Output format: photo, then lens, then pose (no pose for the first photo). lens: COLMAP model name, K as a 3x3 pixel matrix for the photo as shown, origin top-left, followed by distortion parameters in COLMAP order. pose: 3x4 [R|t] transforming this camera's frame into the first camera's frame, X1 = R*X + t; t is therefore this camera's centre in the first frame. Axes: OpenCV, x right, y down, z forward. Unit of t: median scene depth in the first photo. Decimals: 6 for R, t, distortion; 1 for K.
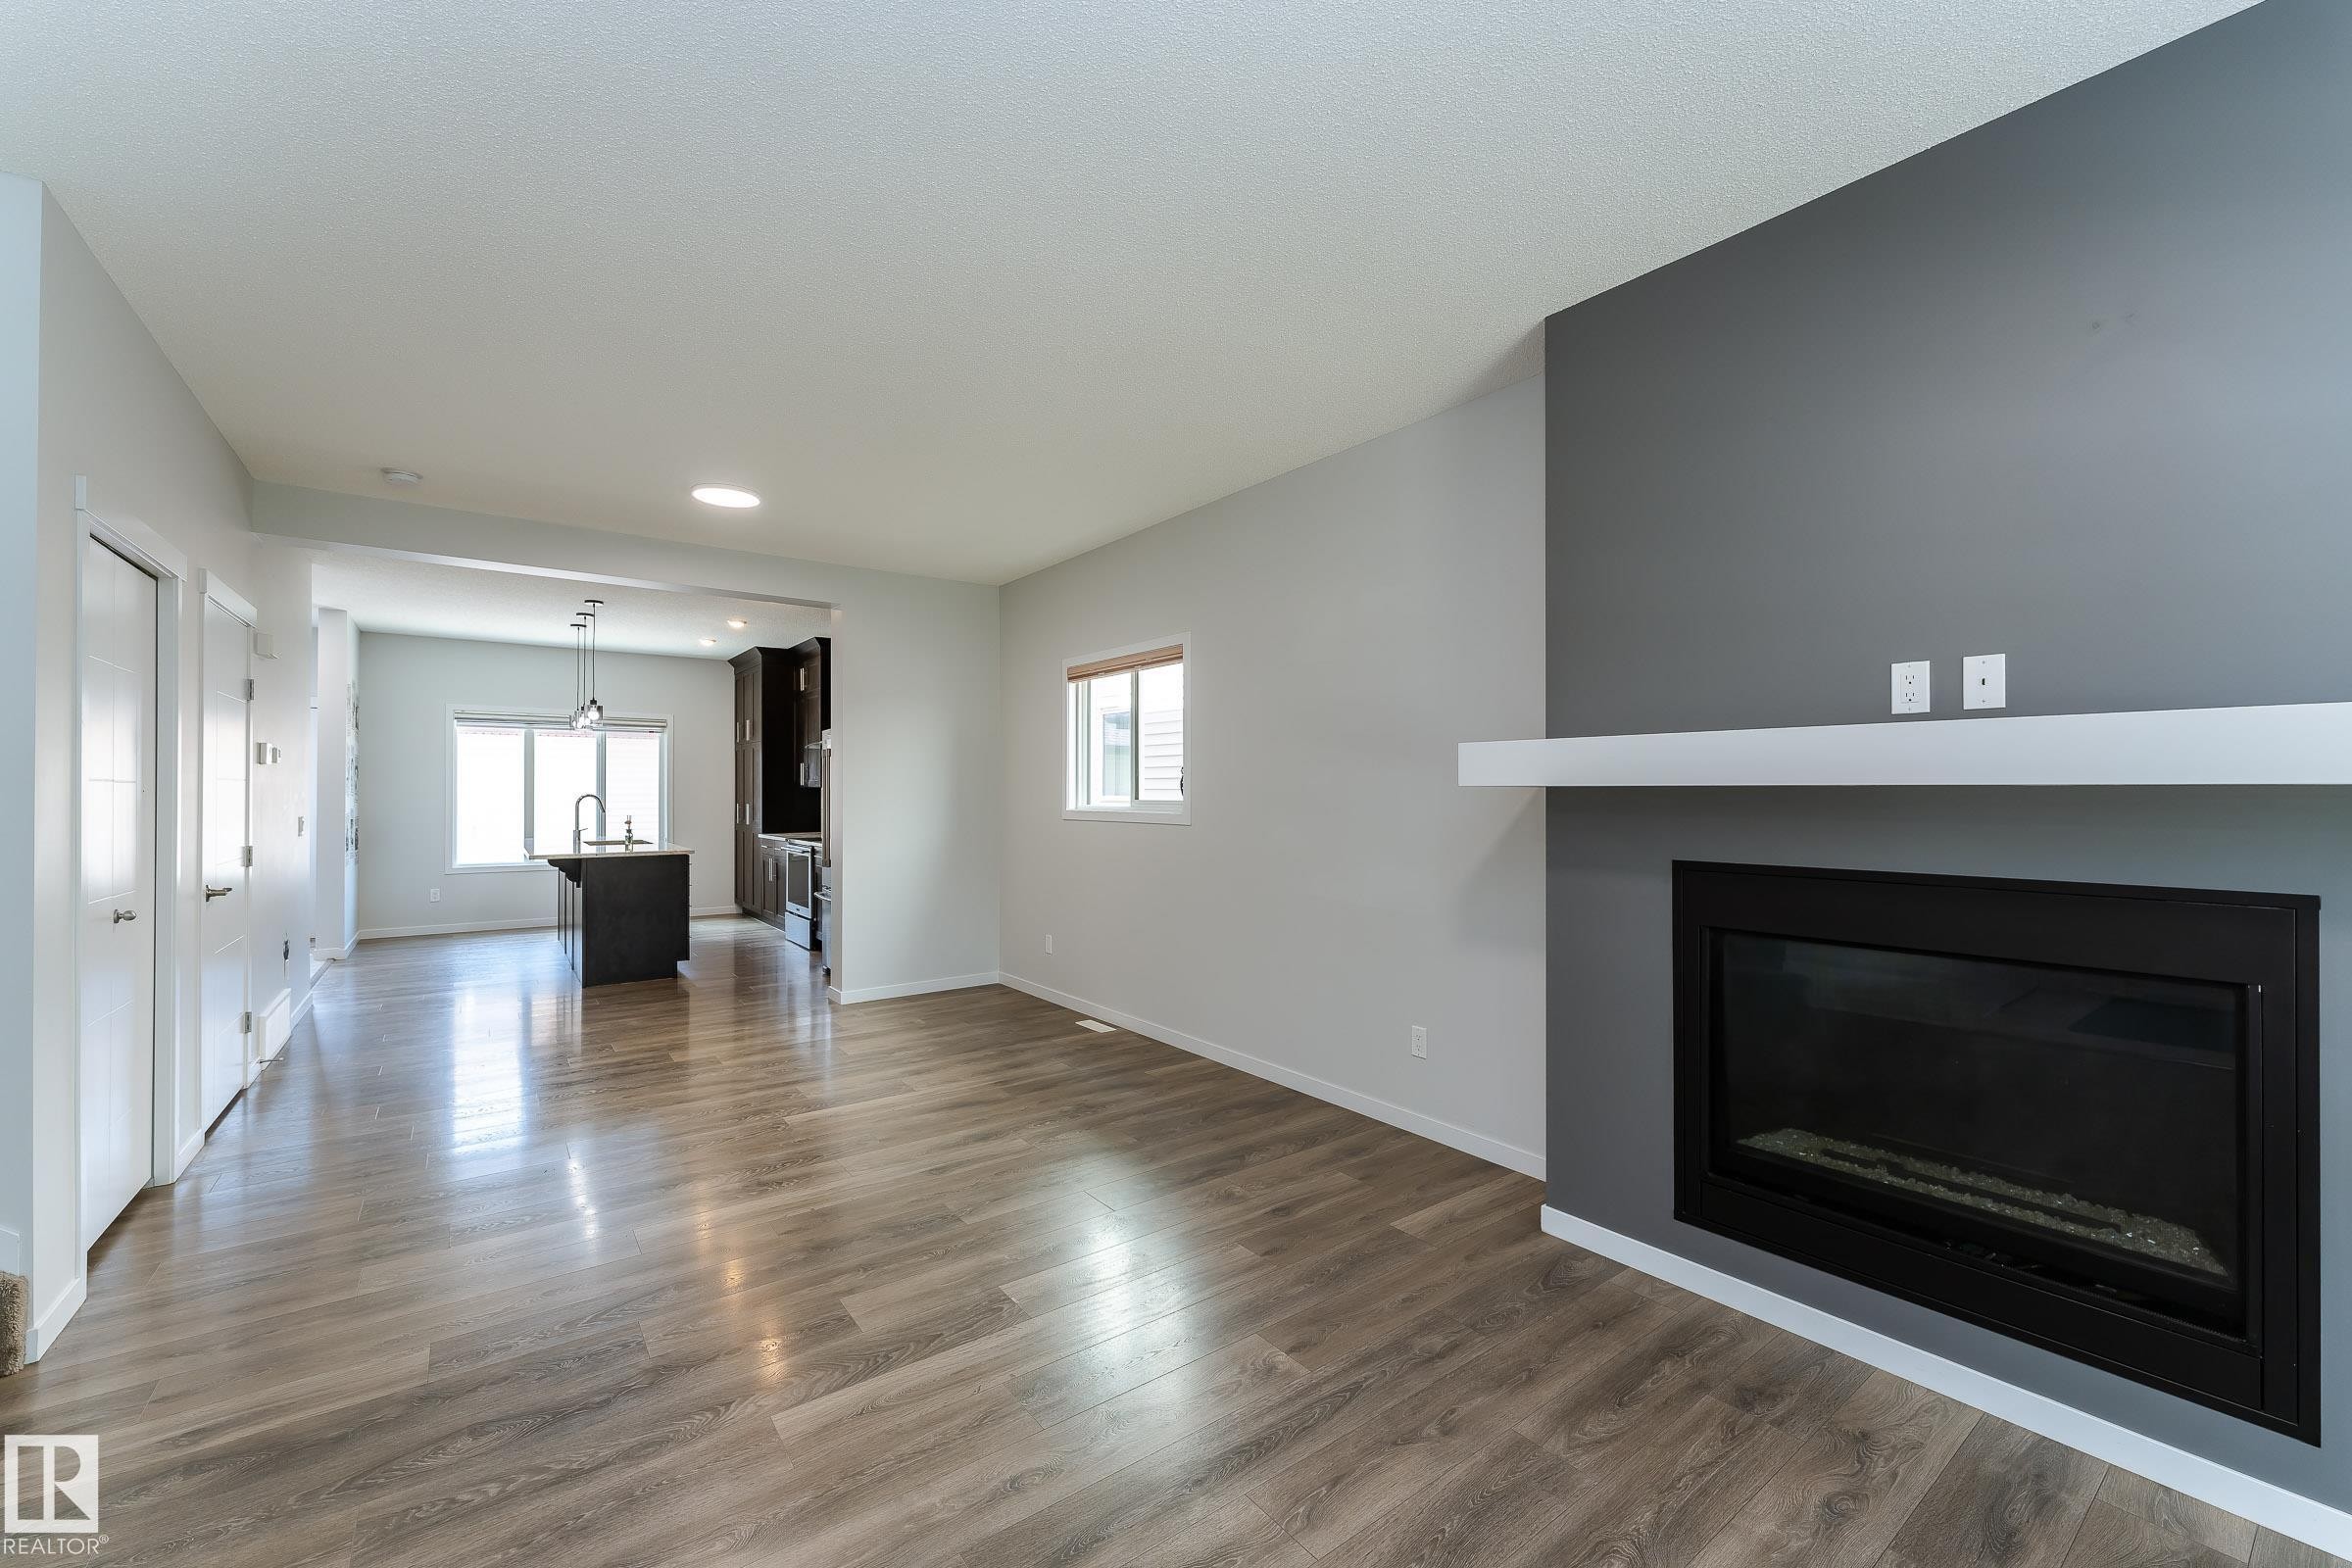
lens RADIAL K [[941.1, 0, 1180.5], [0, 941.1, 785.4], [0, 0, 1]] dist [0.001346, -0.000158]
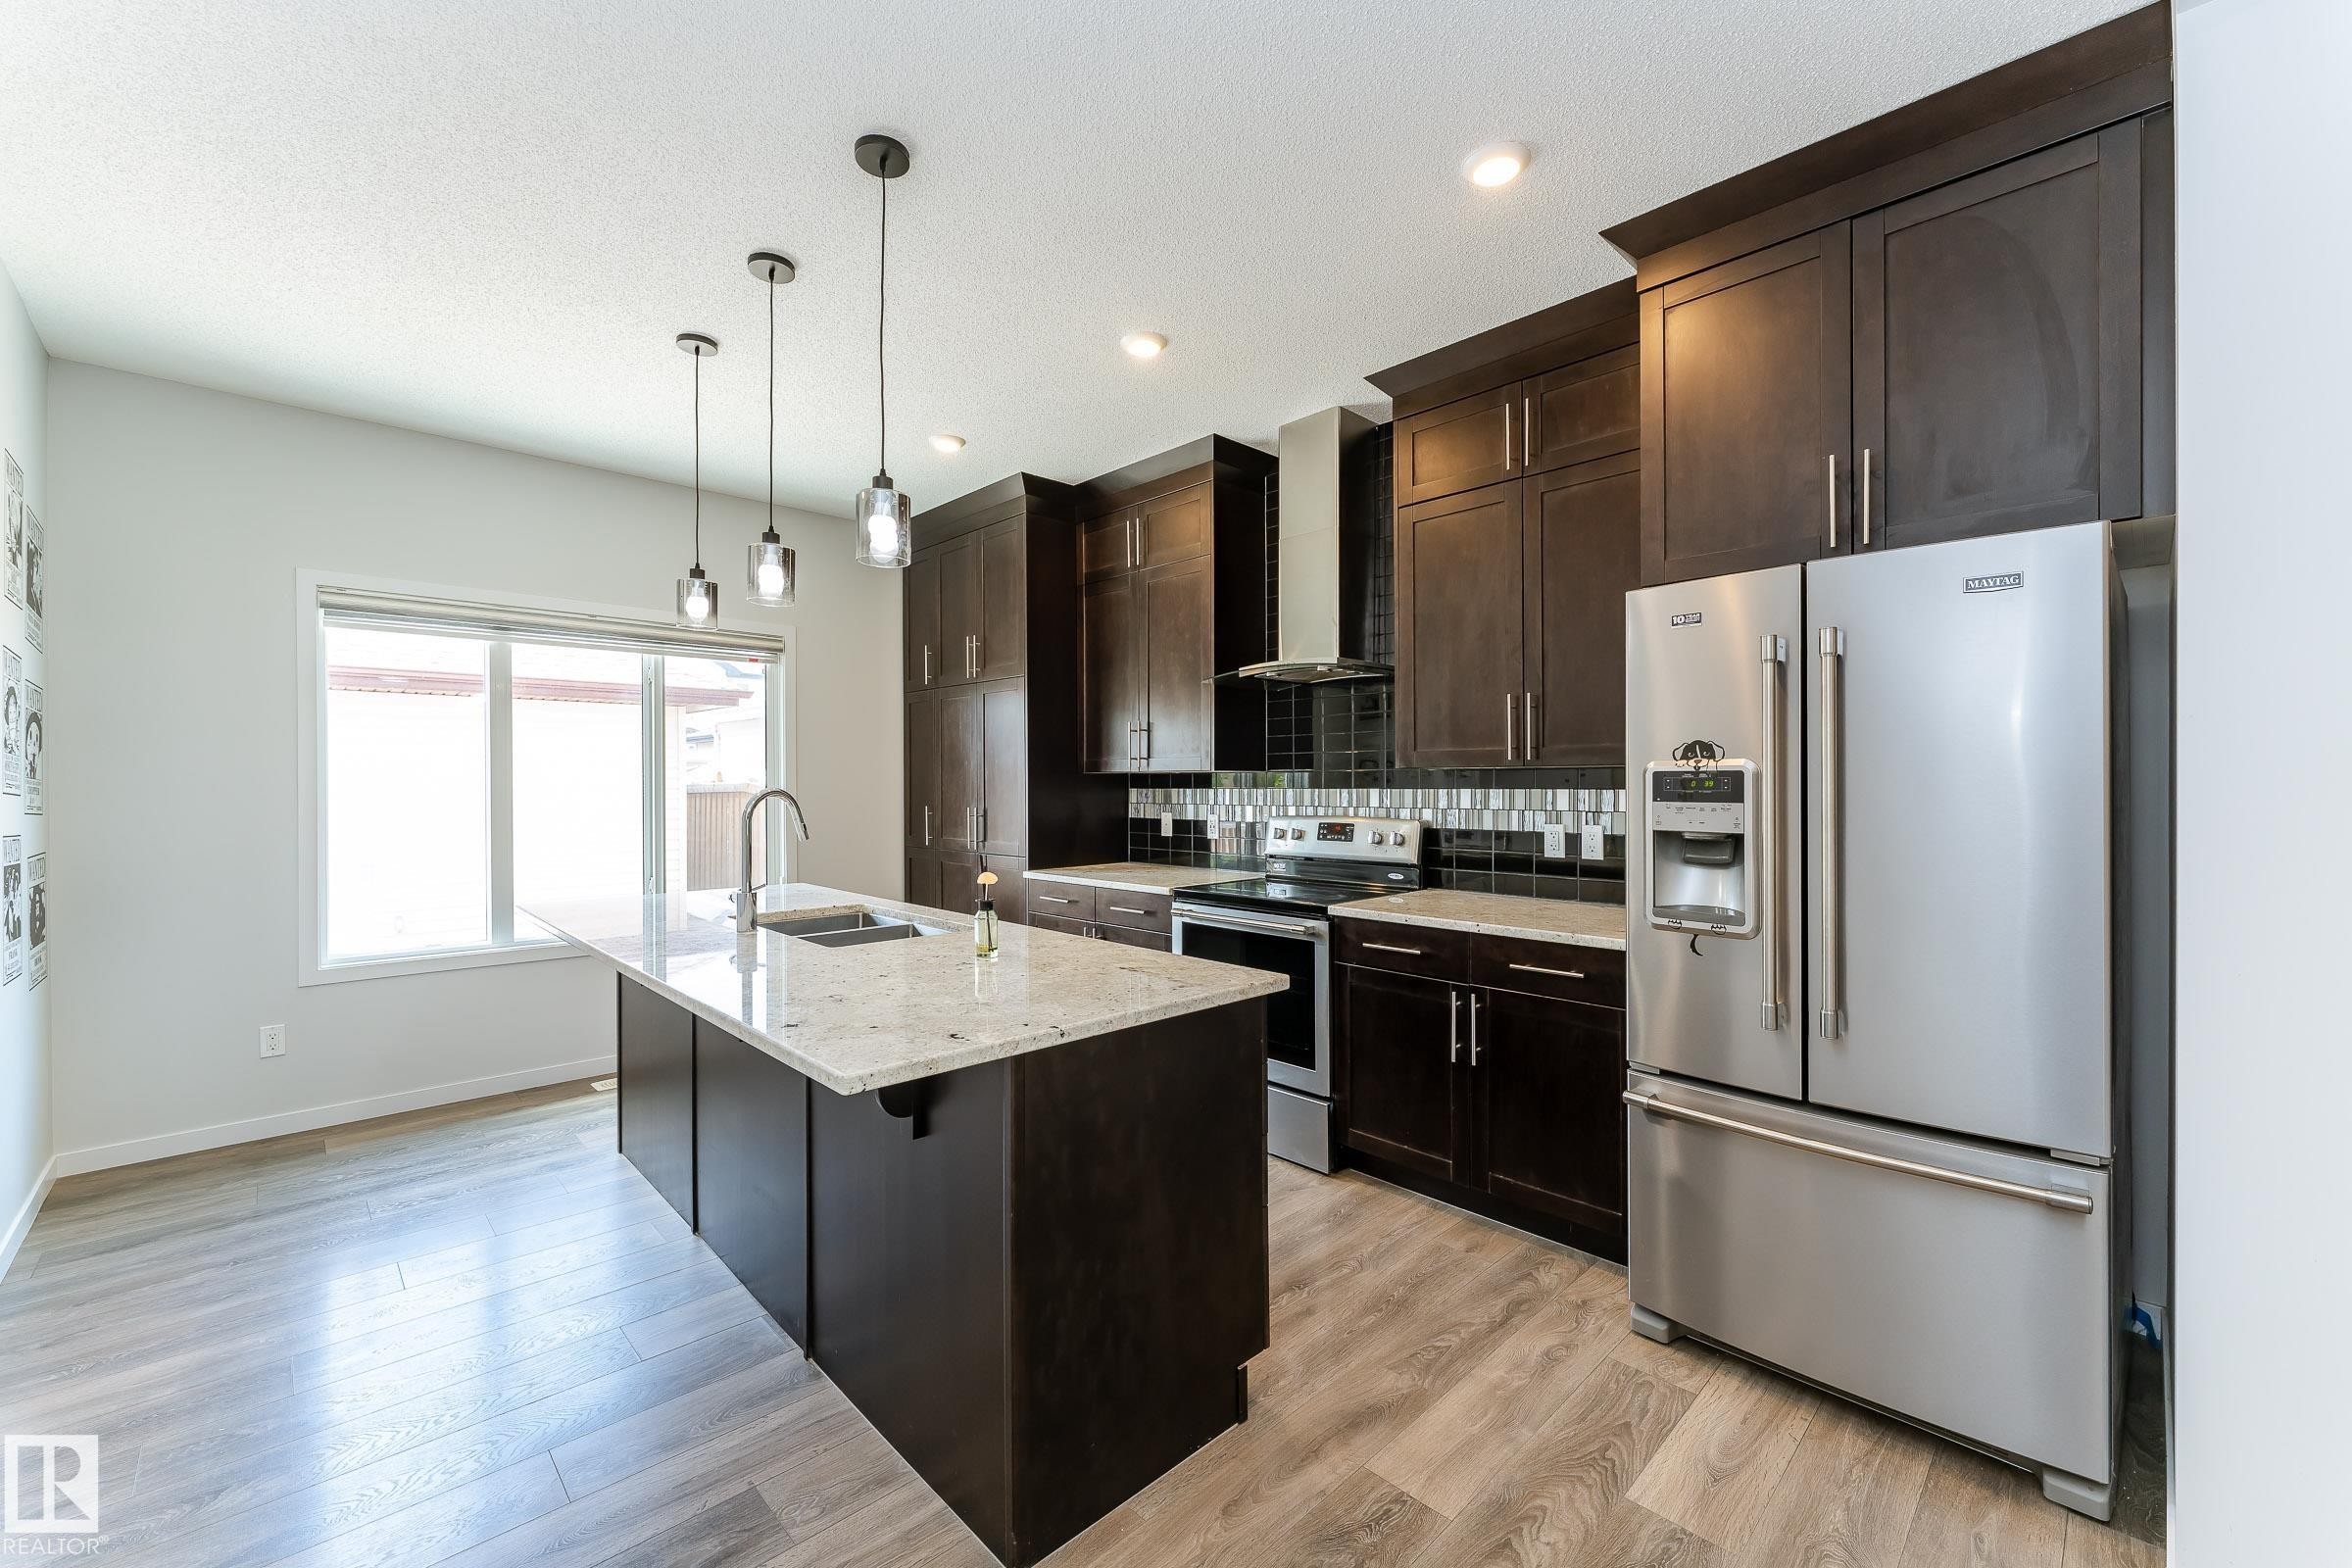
lens RADIAL K [[941.1, 0, 1176.7], [0, 941.1, 781.3], [0, 0, 1]] dist [0.001346, -0.000158]
pose [[0.992076, -0.002892, 0.125609, -1.376590], [0.002368, 0.999988, 0.004323, 0.013790], [-0.125620, -0.003992, 0.992070, 1.663814]]
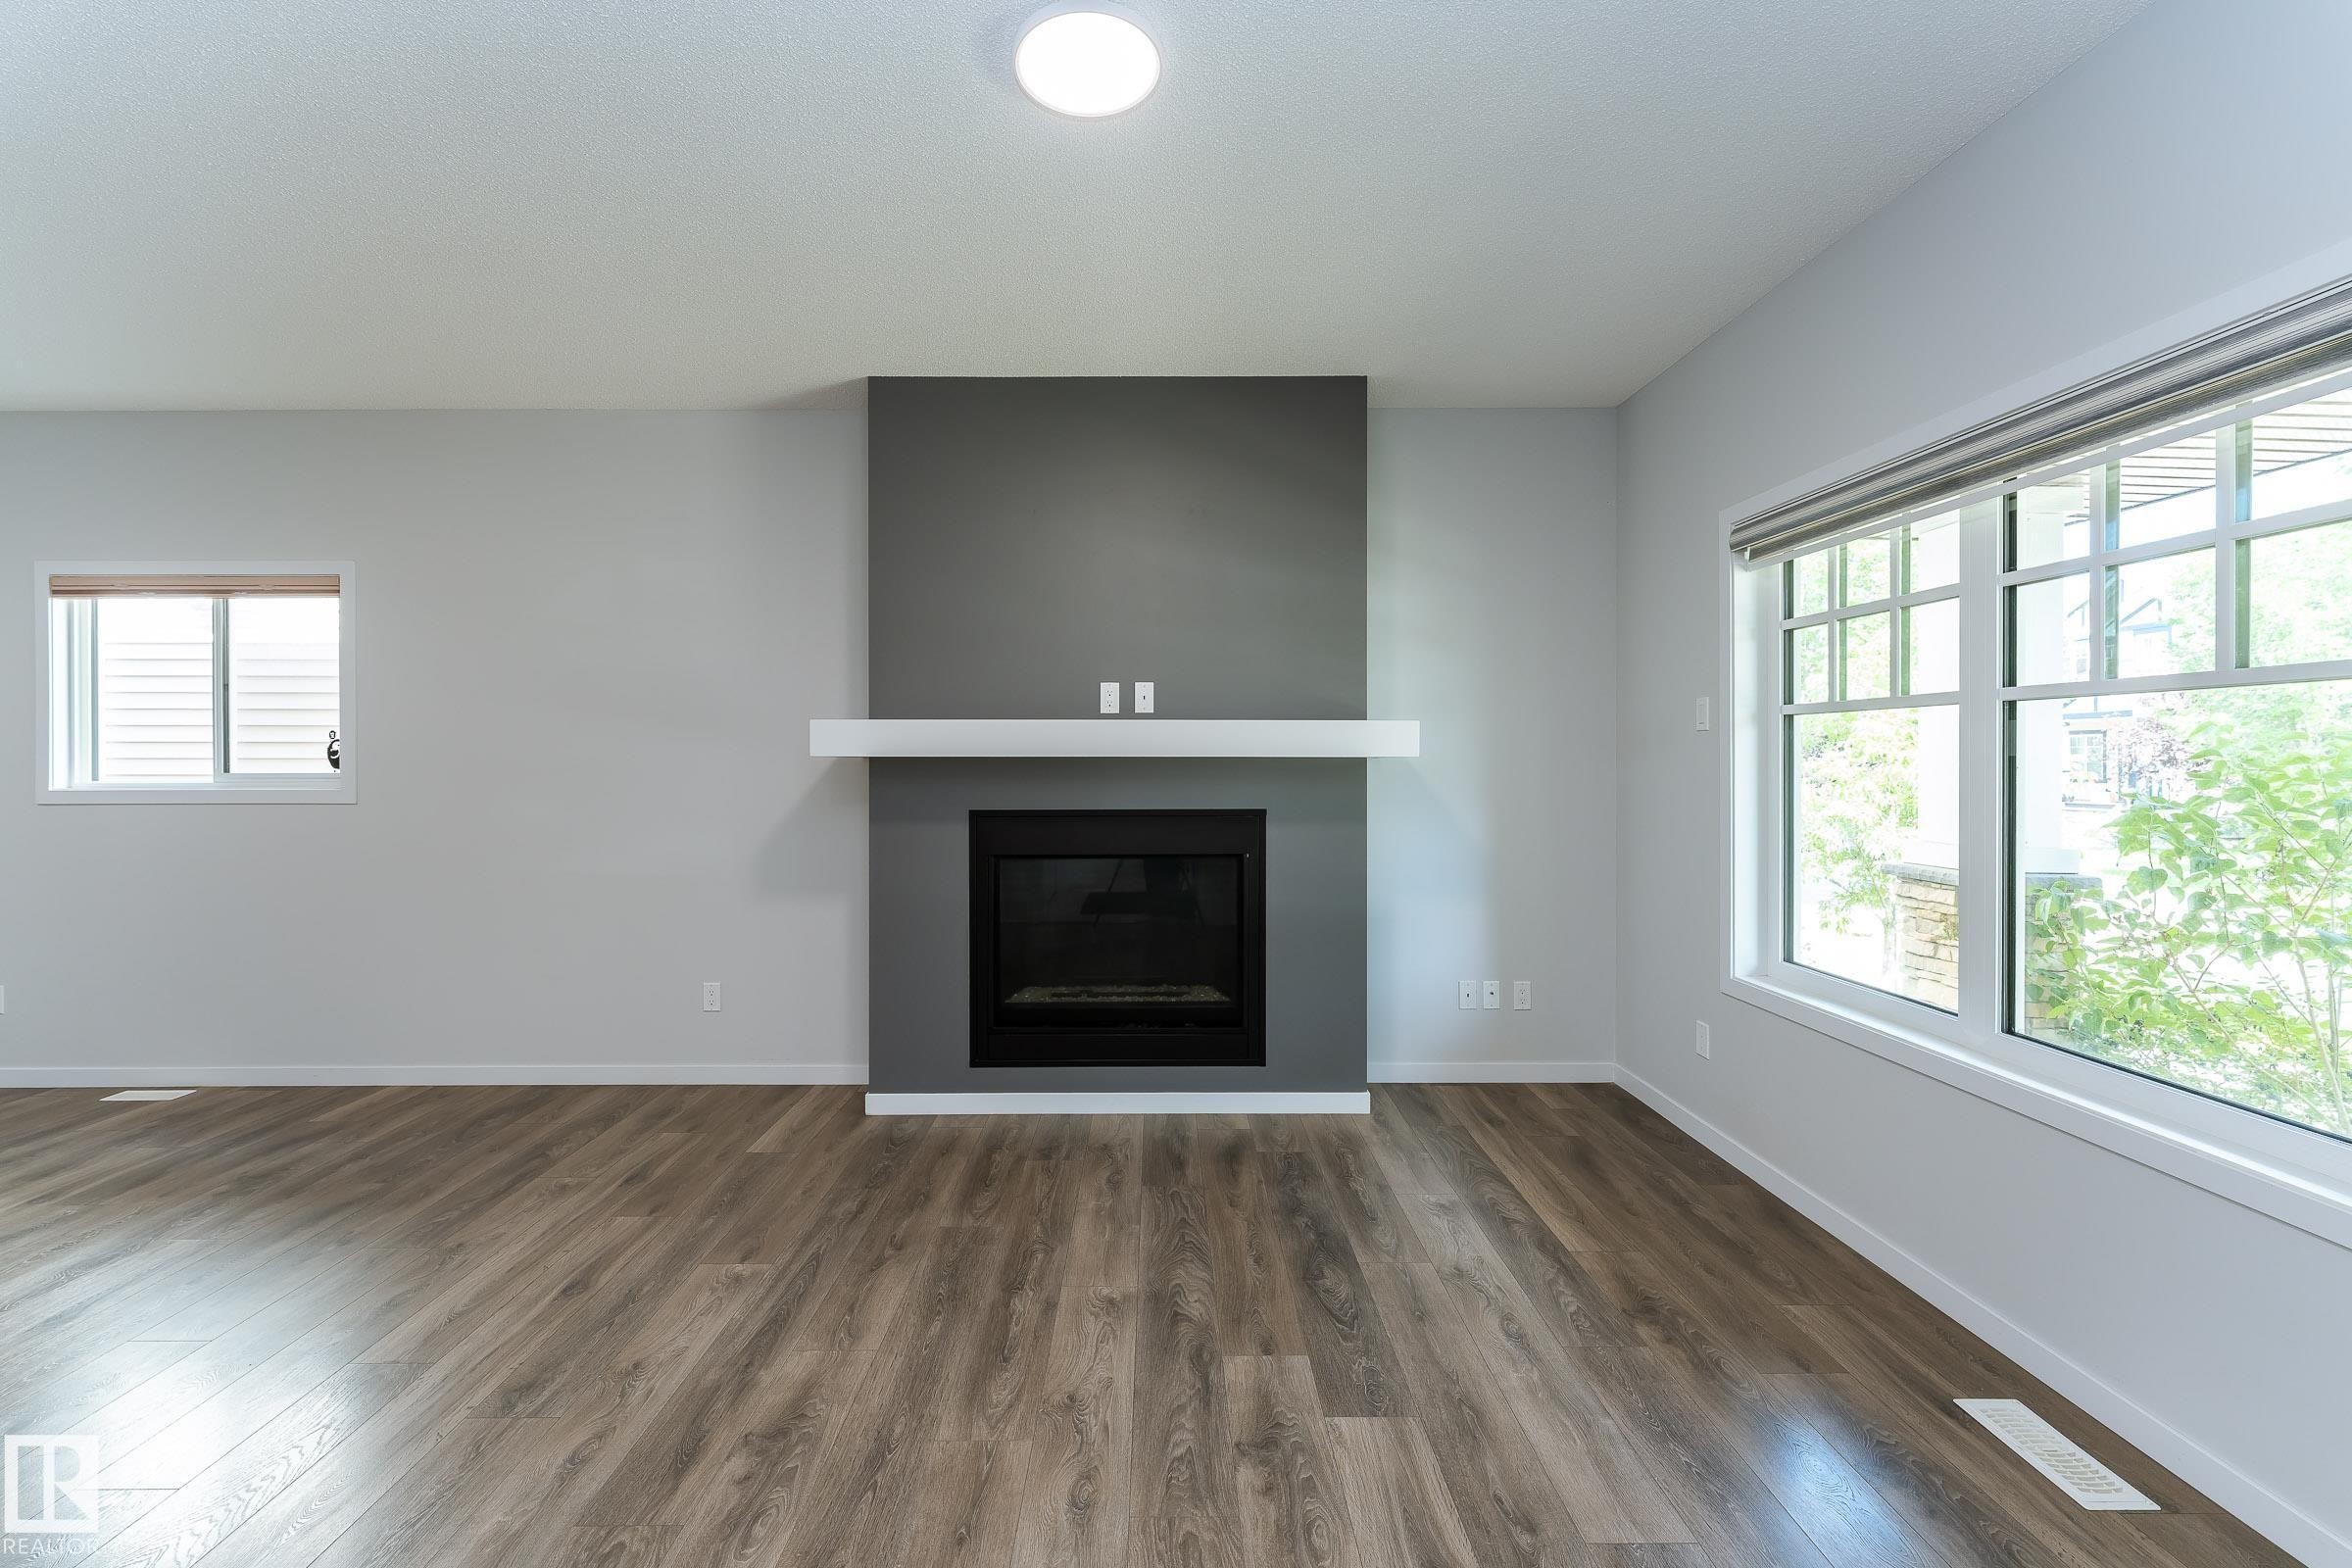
lens RADIAL K [[941.1, 0, 1160.9], [0, 941.1, 768.1], [0, 0, 1]] dist [0.001346, -0.000158]
pose [[0.597677, -0.005786, 0.801716, -0.366530], [-0.004066, 0.999939, 0.010247, 0.001667], [-0.801726, -0.009384, 0.597617, -0.047040]]
